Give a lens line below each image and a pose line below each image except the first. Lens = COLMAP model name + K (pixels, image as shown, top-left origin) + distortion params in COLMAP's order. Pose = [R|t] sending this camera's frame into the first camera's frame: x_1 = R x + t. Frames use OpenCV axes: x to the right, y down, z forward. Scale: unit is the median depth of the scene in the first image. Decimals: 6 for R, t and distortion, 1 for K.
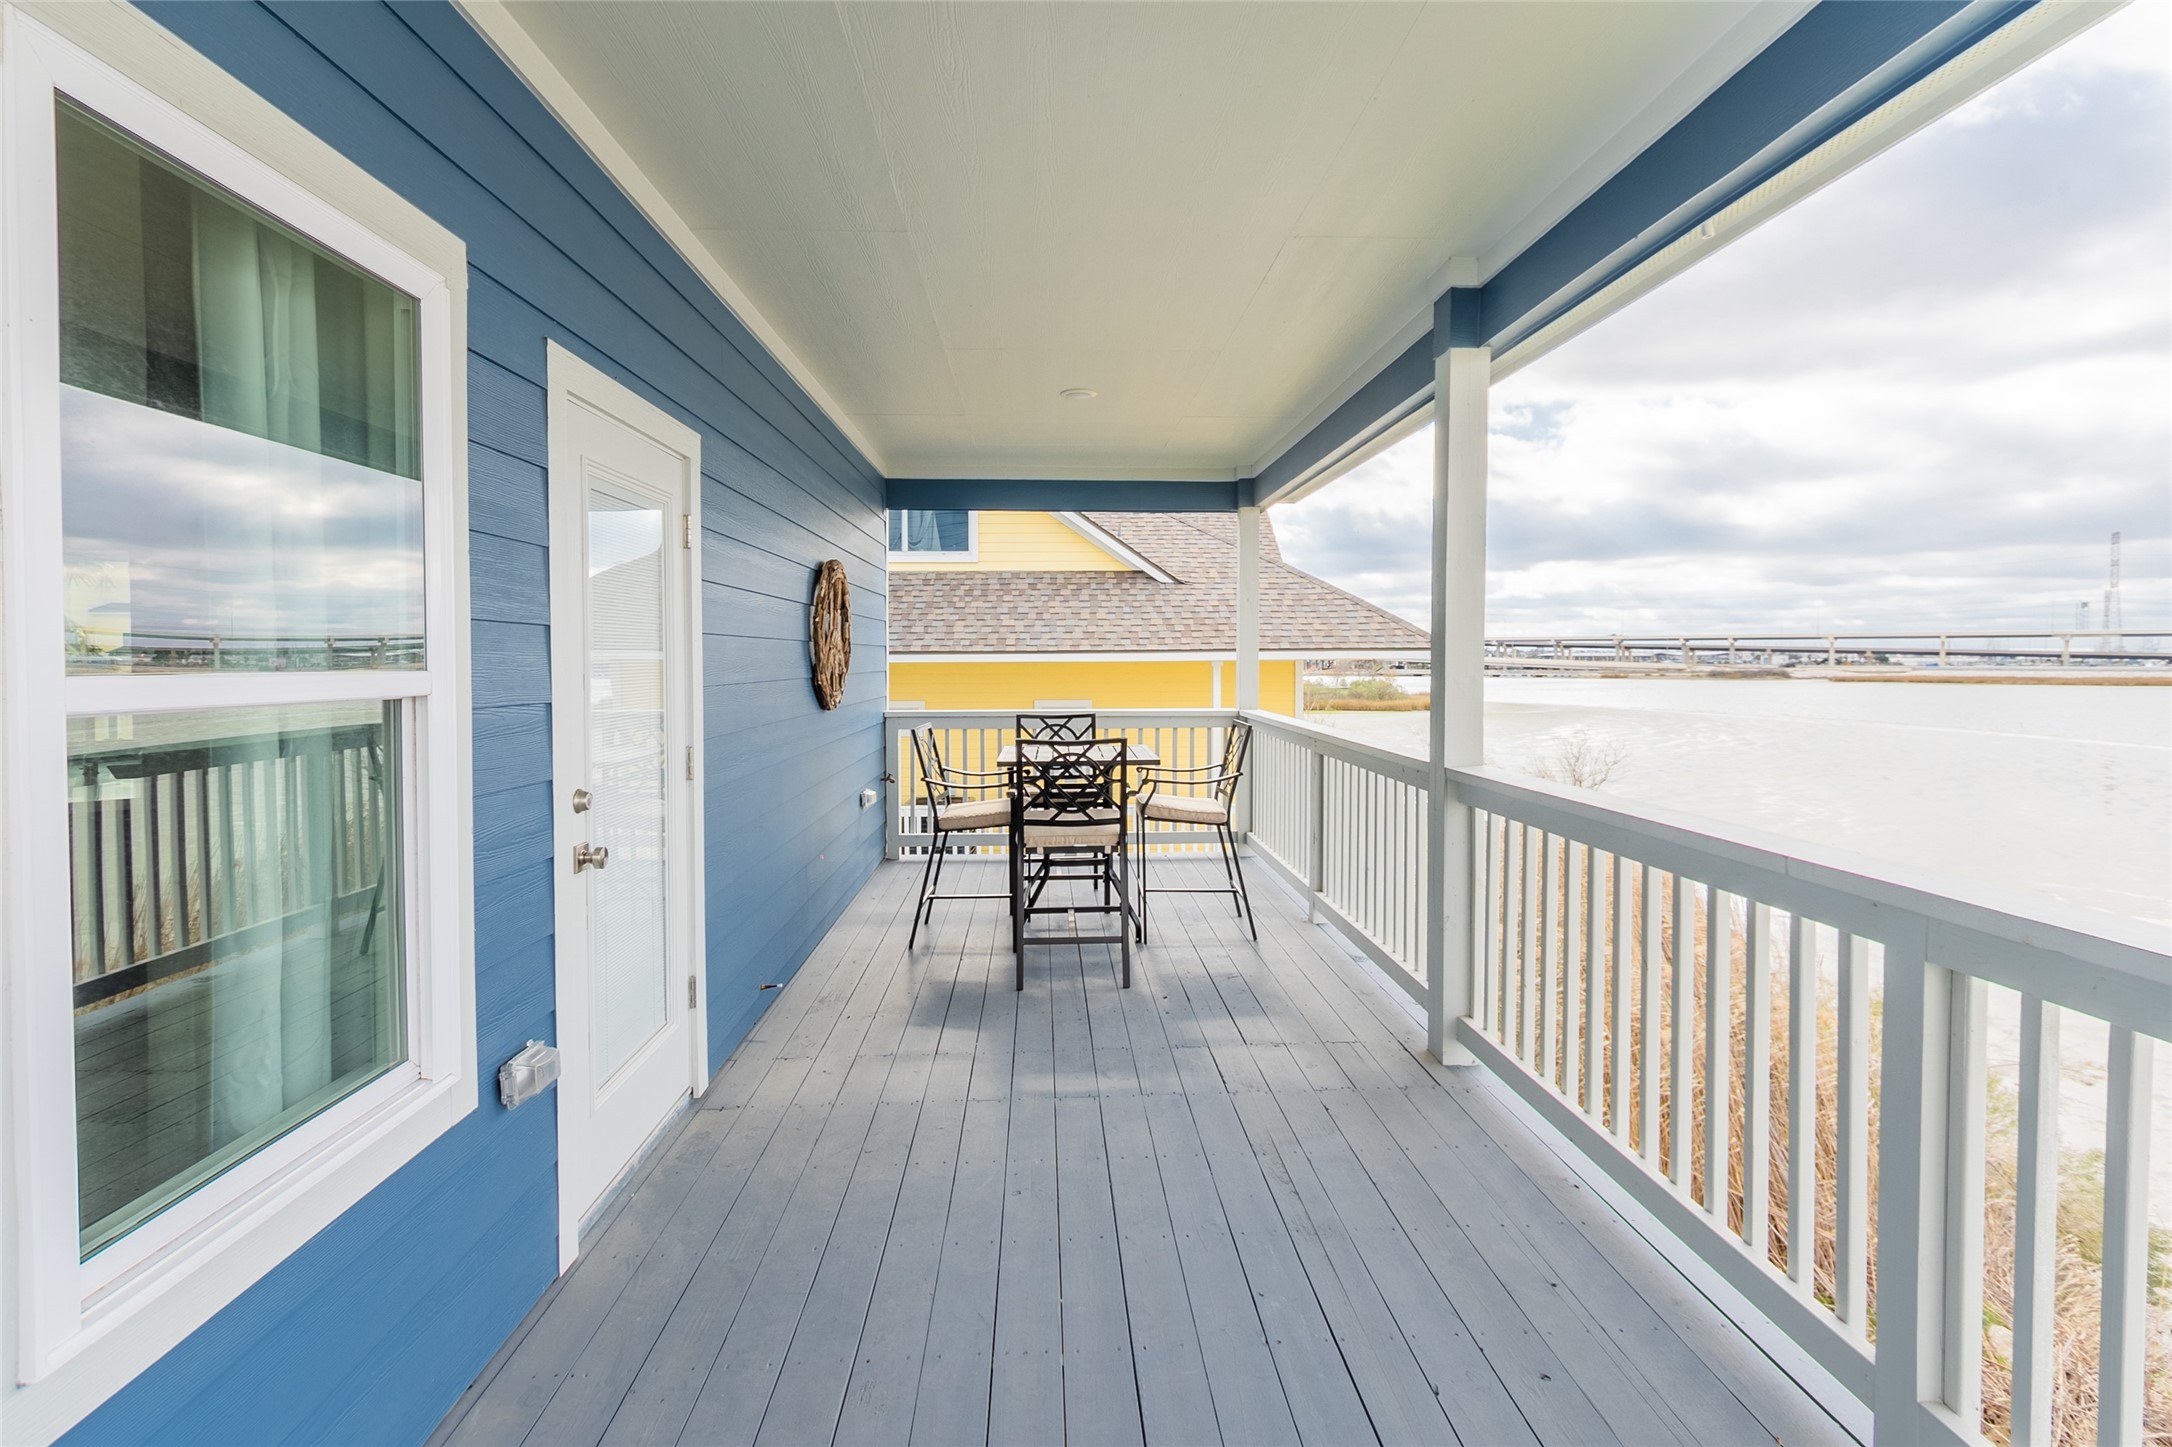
lens RADIAL K [[1007.3, 0, 1080.3], [0, 1007.3, 658.7], [0, 0, 1]] dist [-0.001502, -0.000983]
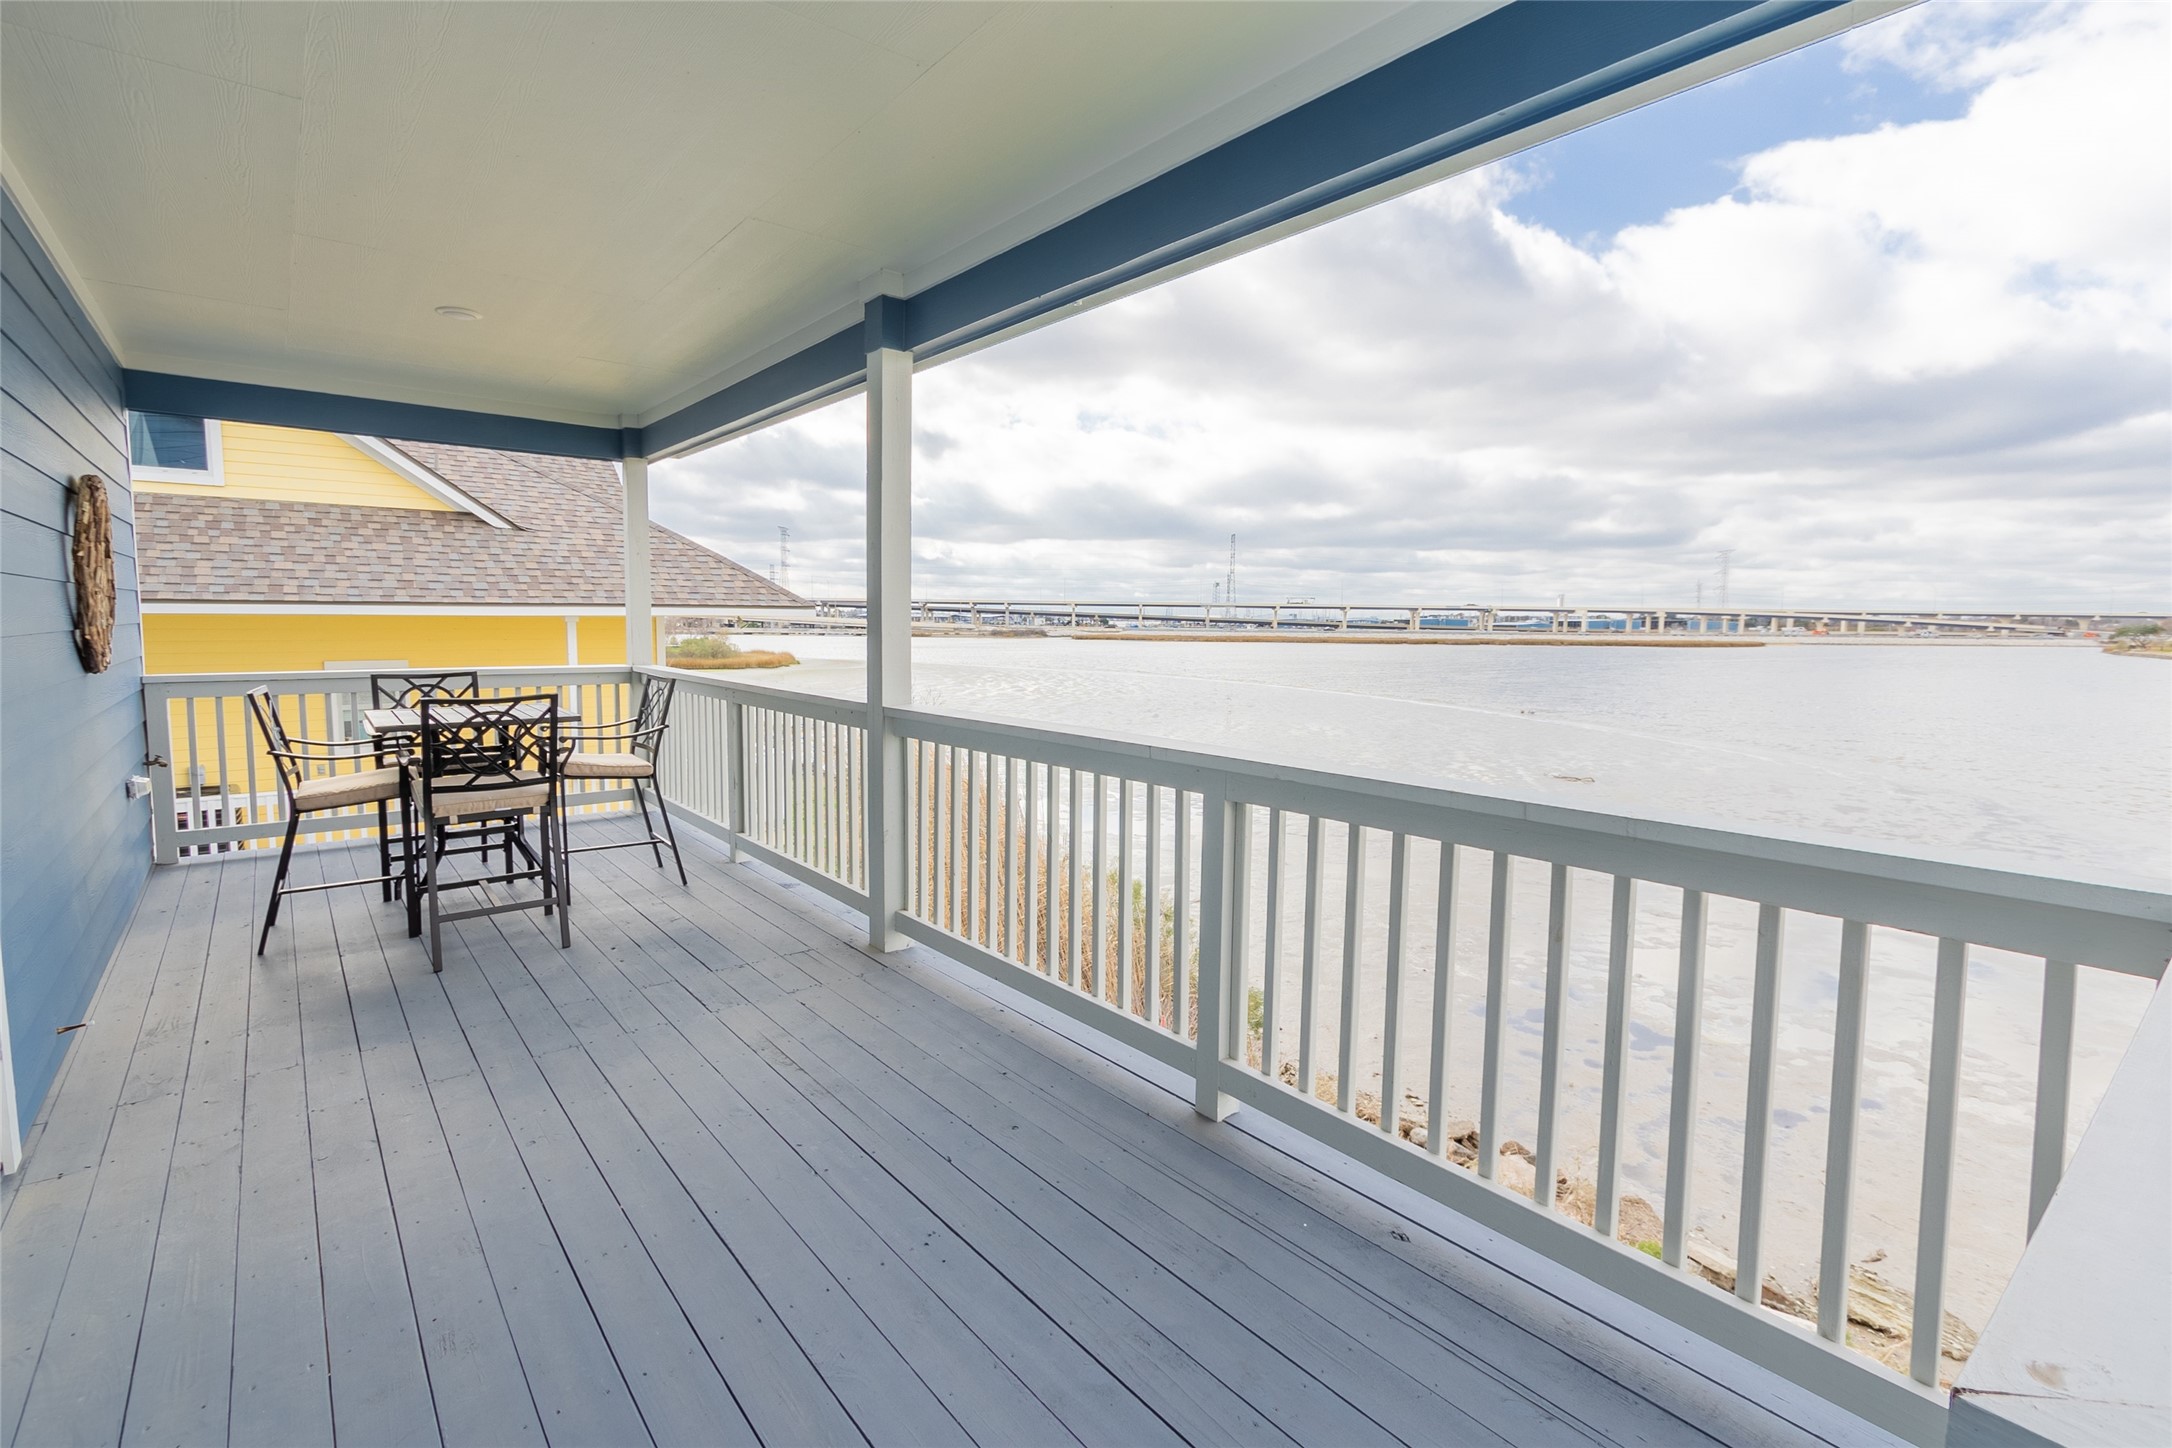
lens RADIAL K [[1007.3, 0, 1080.3], [0, 1007.3, 659.2], [0, 0, 1]] dist [-0.001502, -0.000983]
pose [[0.793154, -0.013953, 0.608861, -0.116529], [-0.011135, 0.999238, 0.037404, 0.003629], [-0.608919, -0.036447, 0.792395, -0.053117]]
